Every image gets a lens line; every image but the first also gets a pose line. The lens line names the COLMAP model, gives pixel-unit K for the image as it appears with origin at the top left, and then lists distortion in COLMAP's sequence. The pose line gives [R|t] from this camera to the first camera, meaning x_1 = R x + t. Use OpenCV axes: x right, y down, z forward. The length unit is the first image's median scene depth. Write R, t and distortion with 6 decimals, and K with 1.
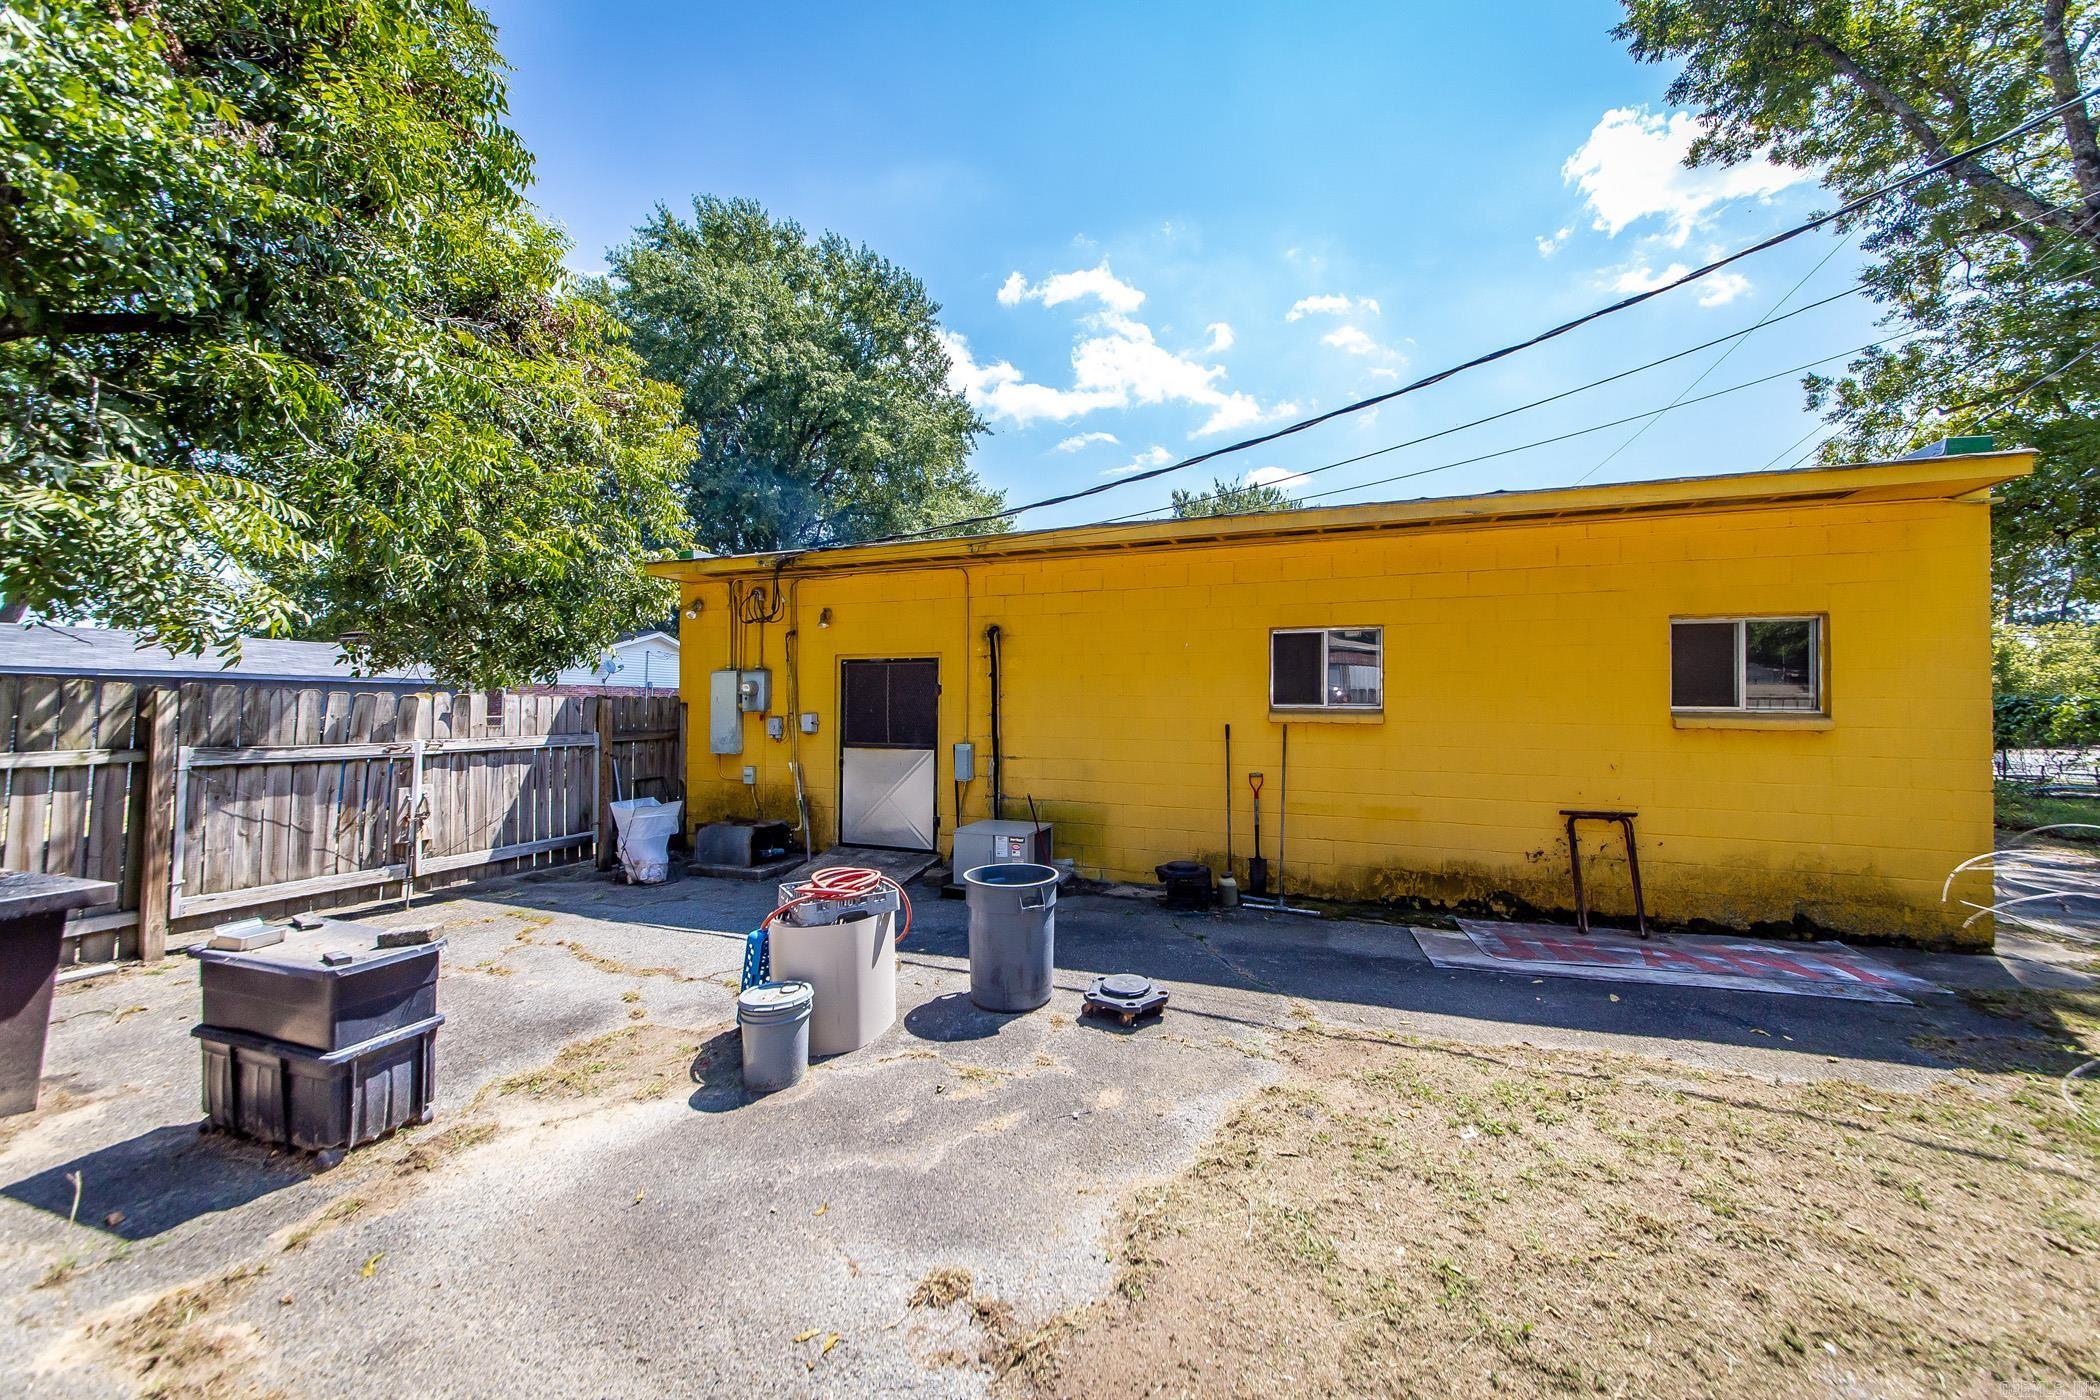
lens RADIAL K [[742.0, 0, 1046.6], [0, 742.0, 699.7], [0, 0, 1]] dist [-0.007751, 0.002488]
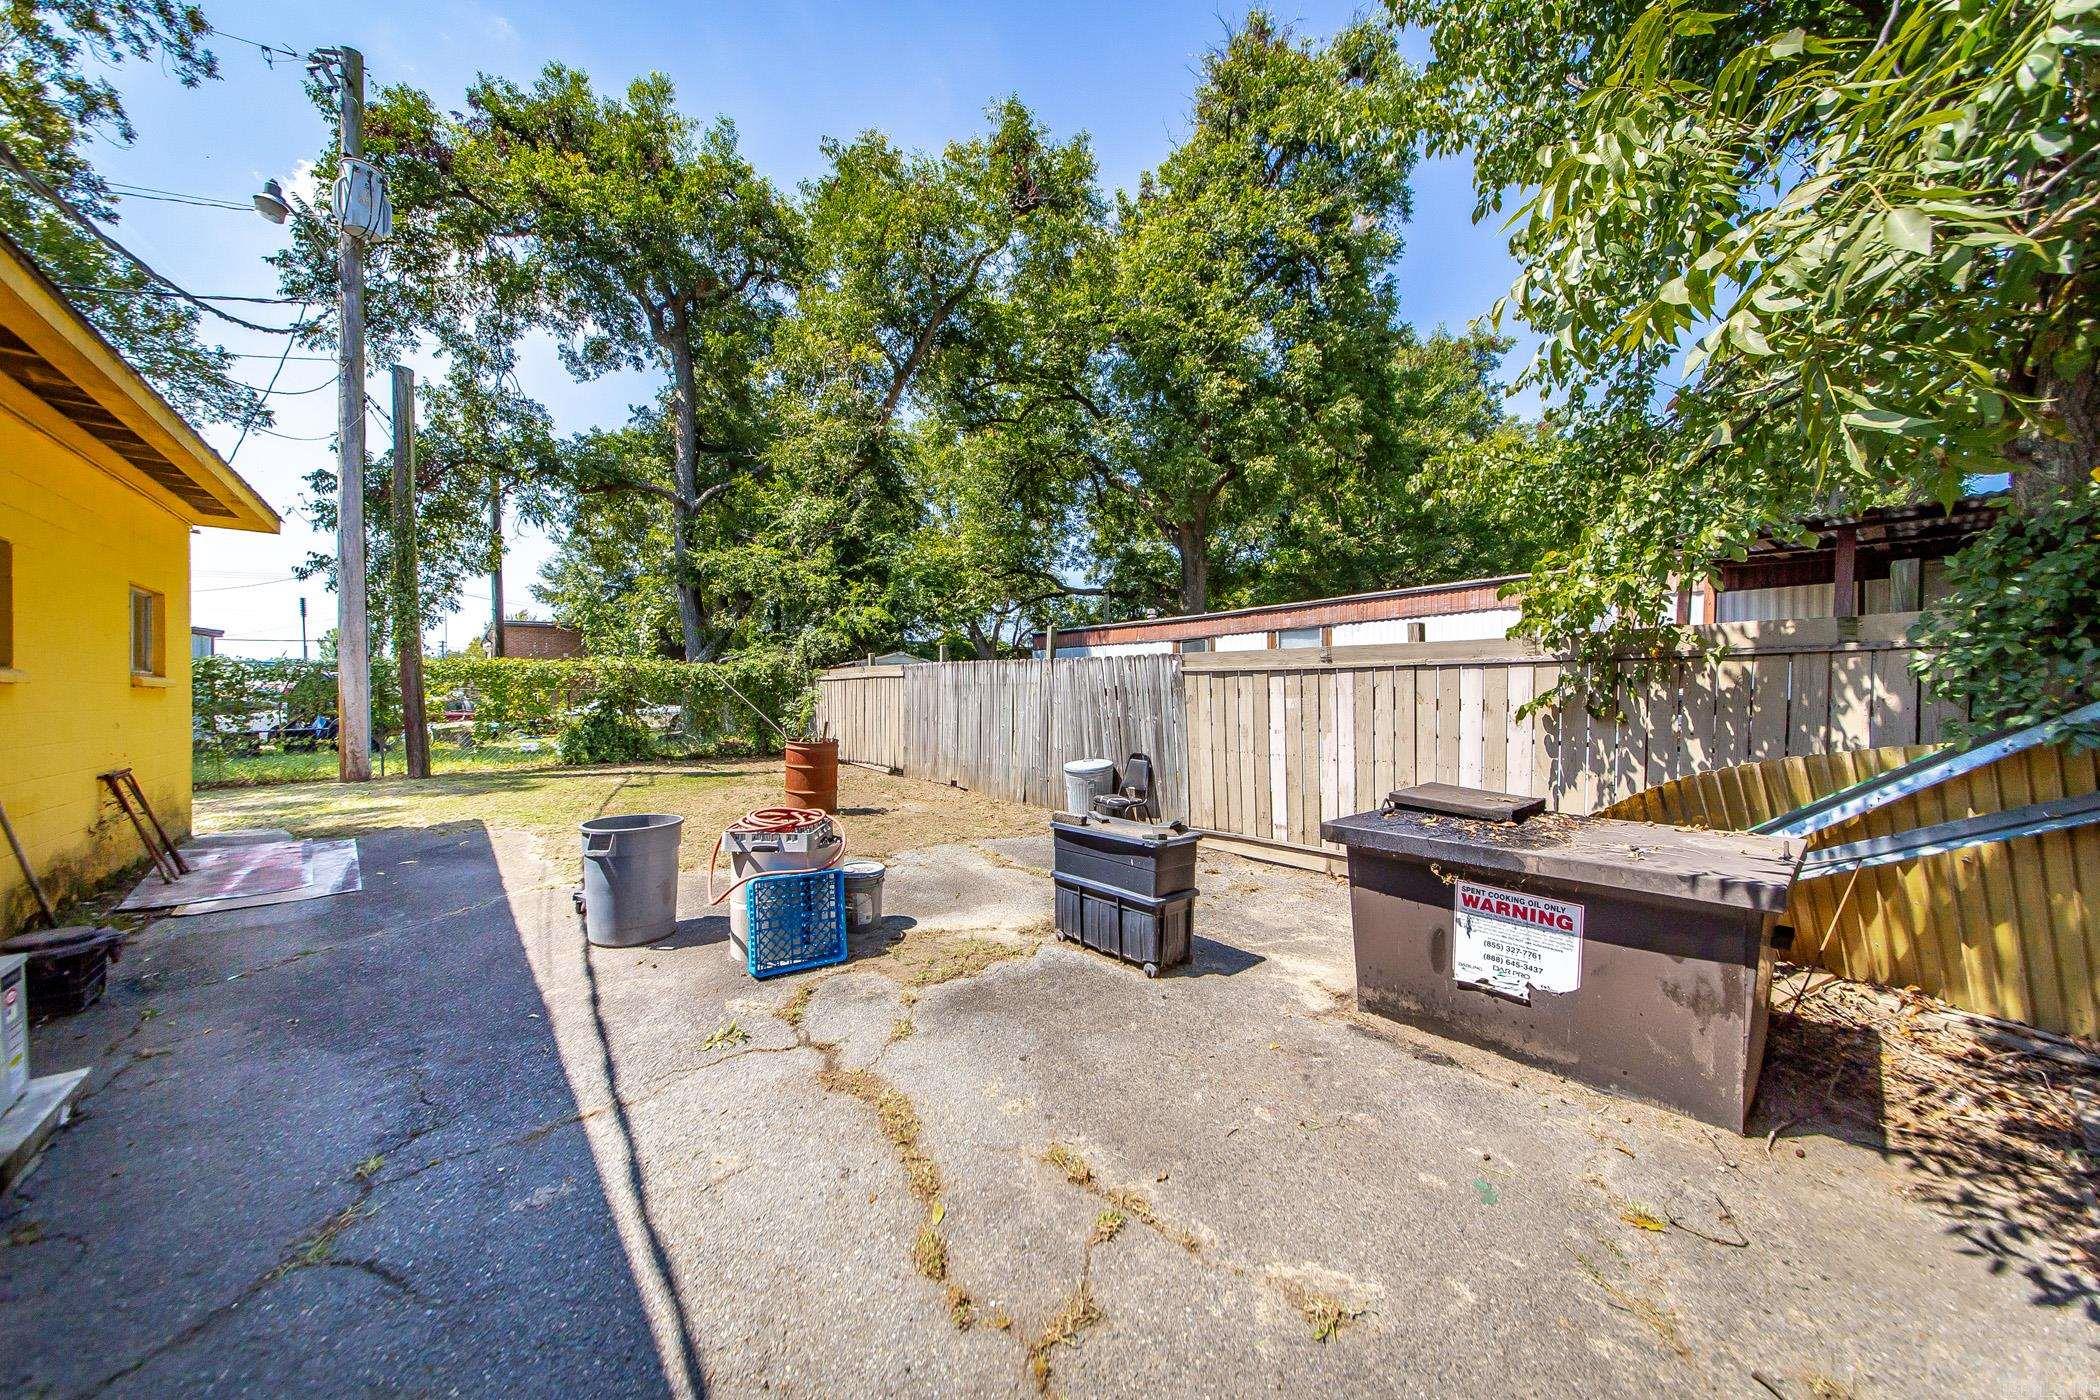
lens RADIAL K [[742.0, 0, 1047.8], [0, 742.0, 694.9], [0, 0, 1]] dist [-0.007751, 0.002488]
pose [[-0.868844, -0.009565, 0.494993, -1.155299], [-0.013901, 0.999890, -0.005079, 0.052796], [-0.494891, -0.011294, -0.868882, 1.723545]]
